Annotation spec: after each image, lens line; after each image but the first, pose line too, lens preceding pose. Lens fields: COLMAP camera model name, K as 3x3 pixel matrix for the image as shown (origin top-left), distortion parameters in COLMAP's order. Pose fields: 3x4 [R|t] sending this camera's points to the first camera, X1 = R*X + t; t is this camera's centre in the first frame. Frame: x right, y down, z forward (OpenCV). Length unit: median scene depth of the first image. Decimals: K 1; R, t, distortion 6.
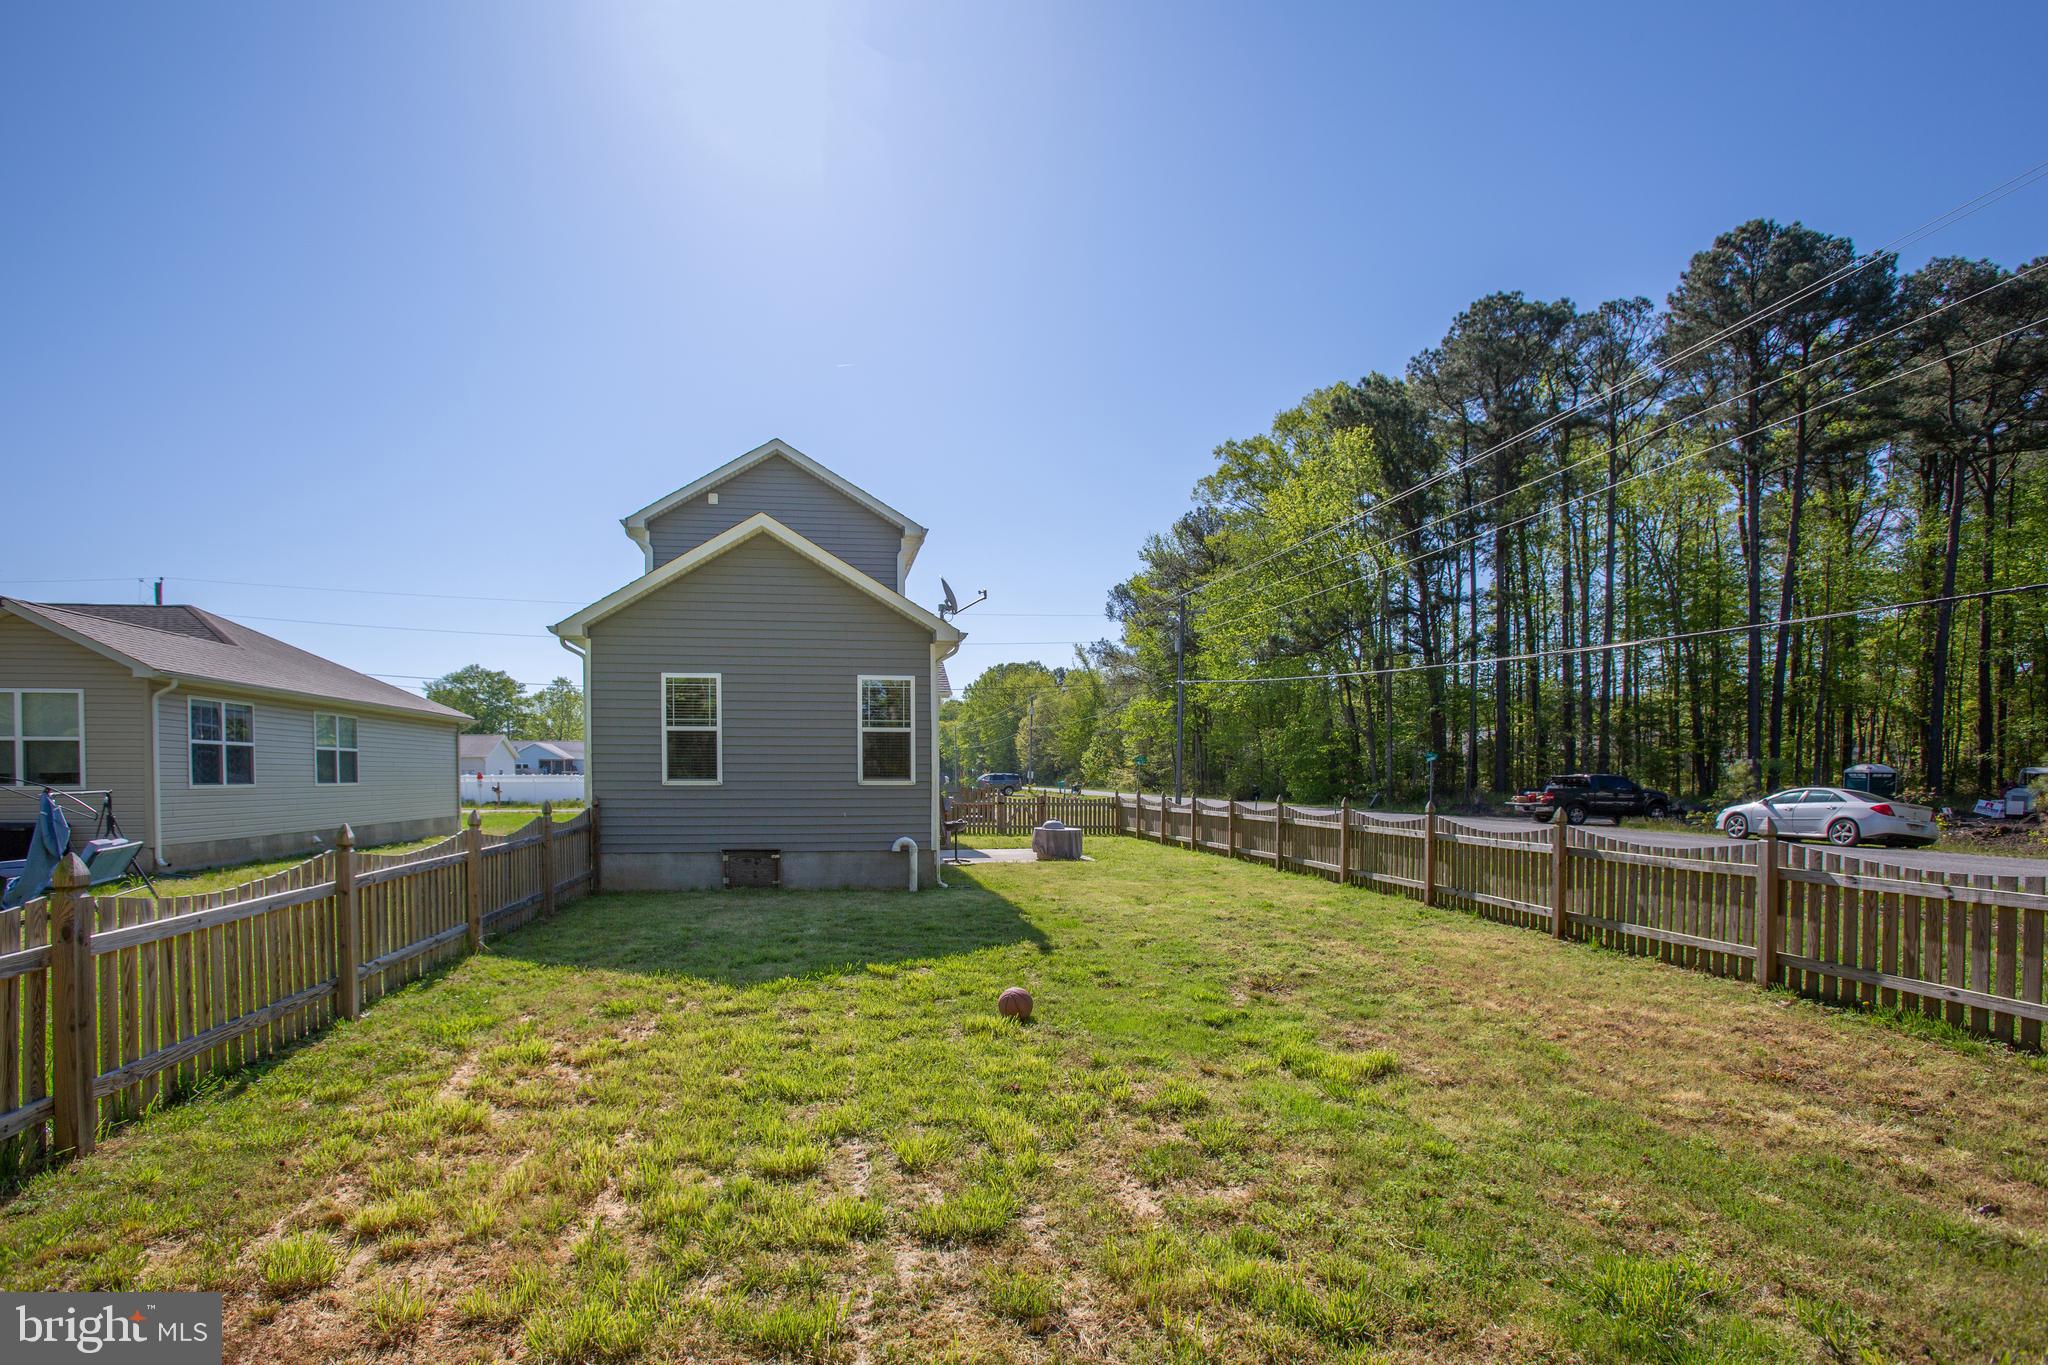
lens RADIAL K [[948.5, 0, 978.6], [0, 948.5, 795.9], [0, 0, 1]] dist [-0.044402, 0.012281]
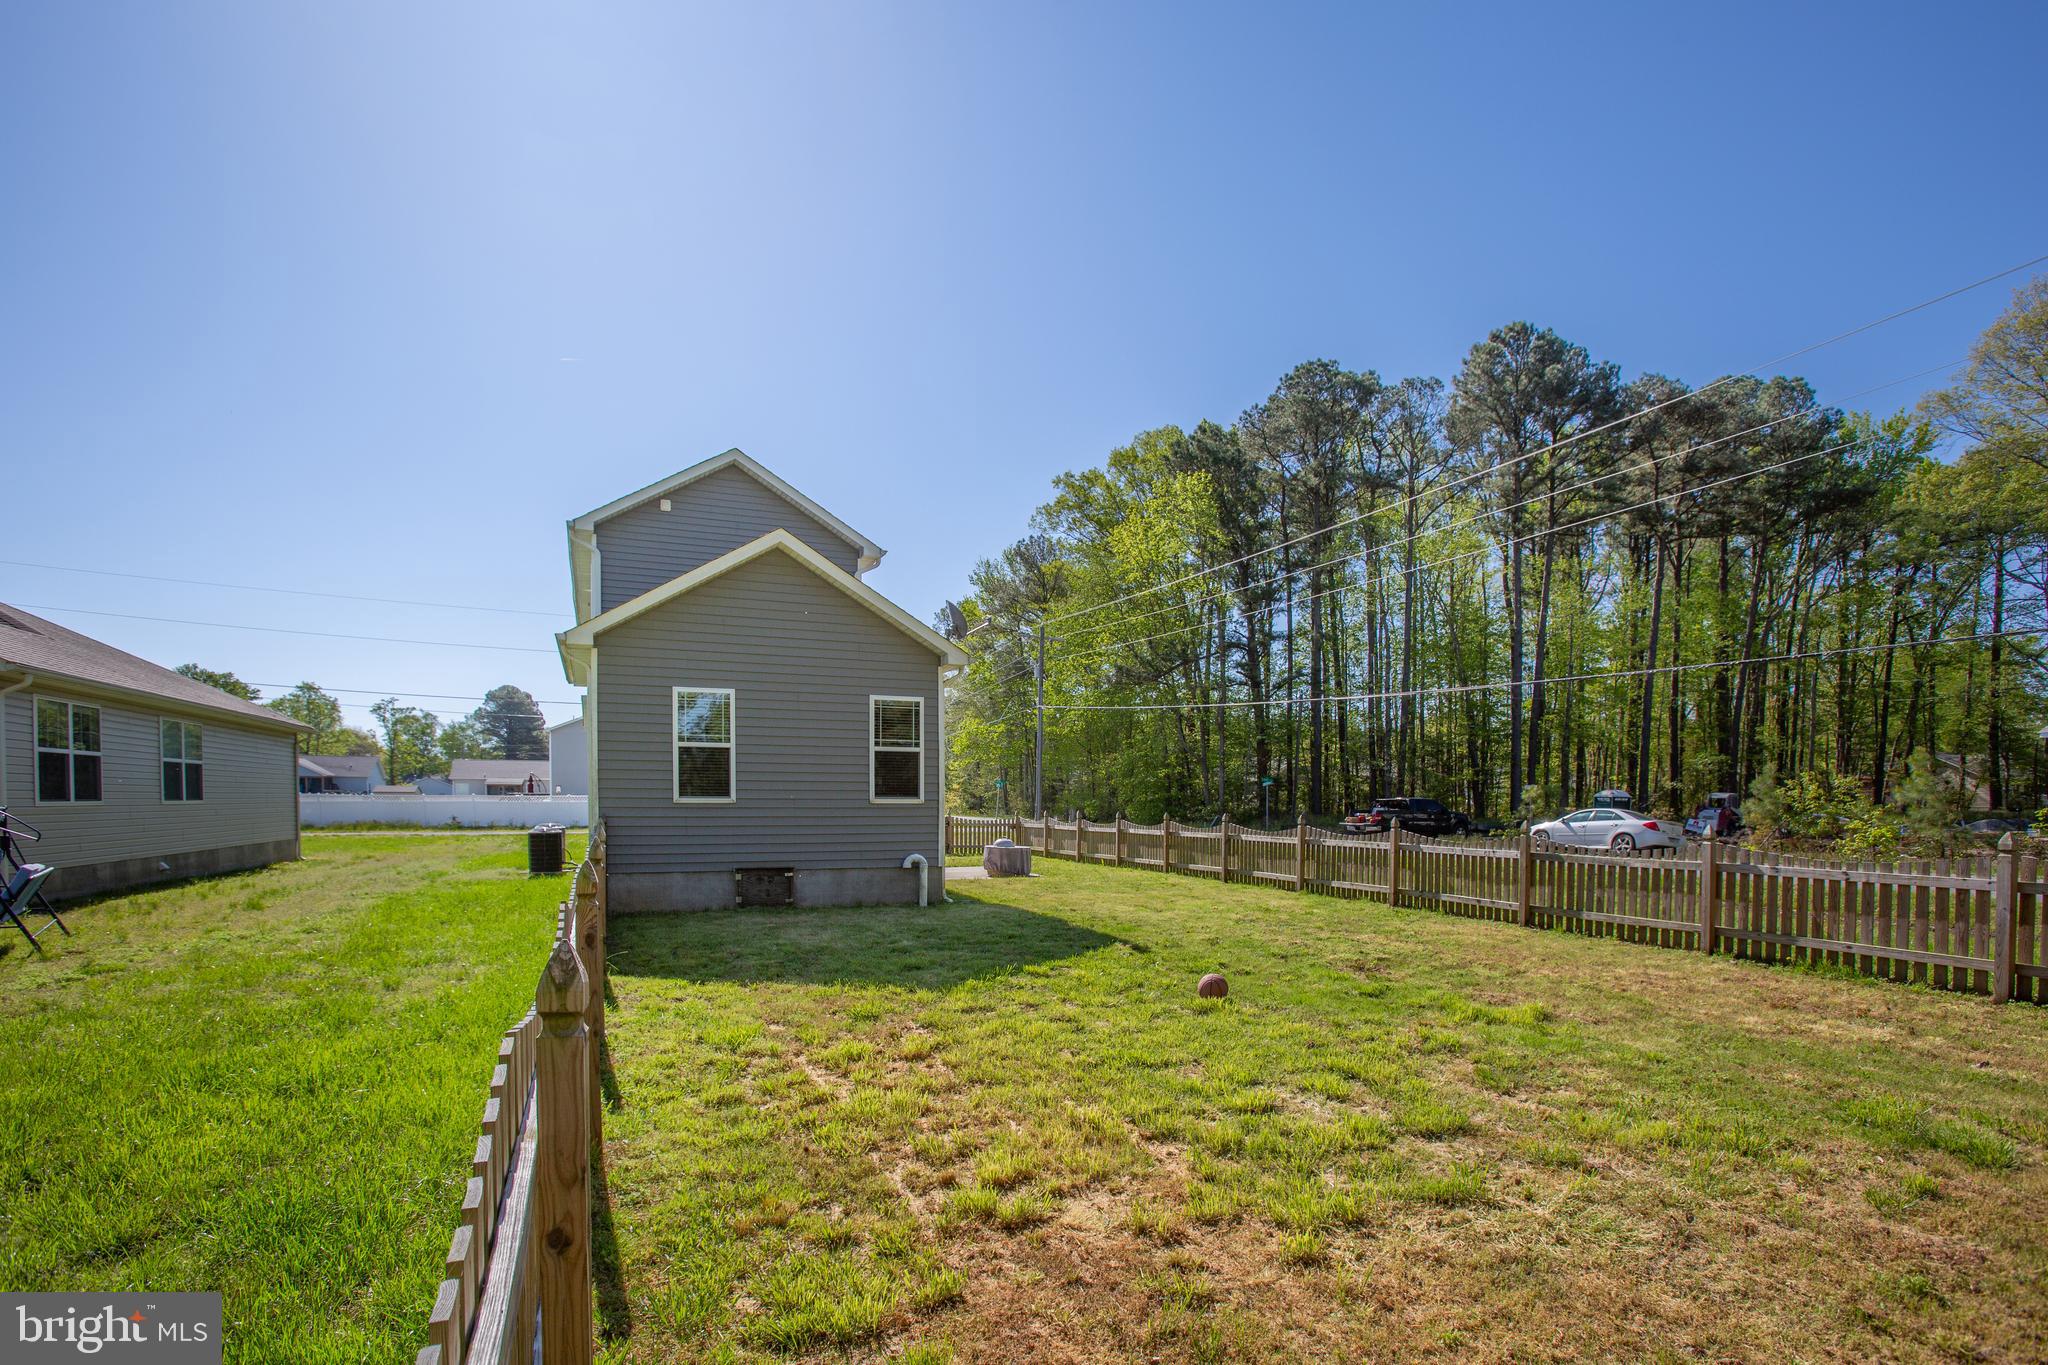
lens RADIAL K [[963.4, 0, 1026.5], [0, 963.4, 823.9], [0, 0, 1]] dist [-0.034882, 0.000966]
pose [[0.968474, -0.002946, 0.249096, -0.164504], [0.001602, 0.999983, 0.005595, 0.003858], [-0.249109, -0.005019, 0.968463, -0.030597]]
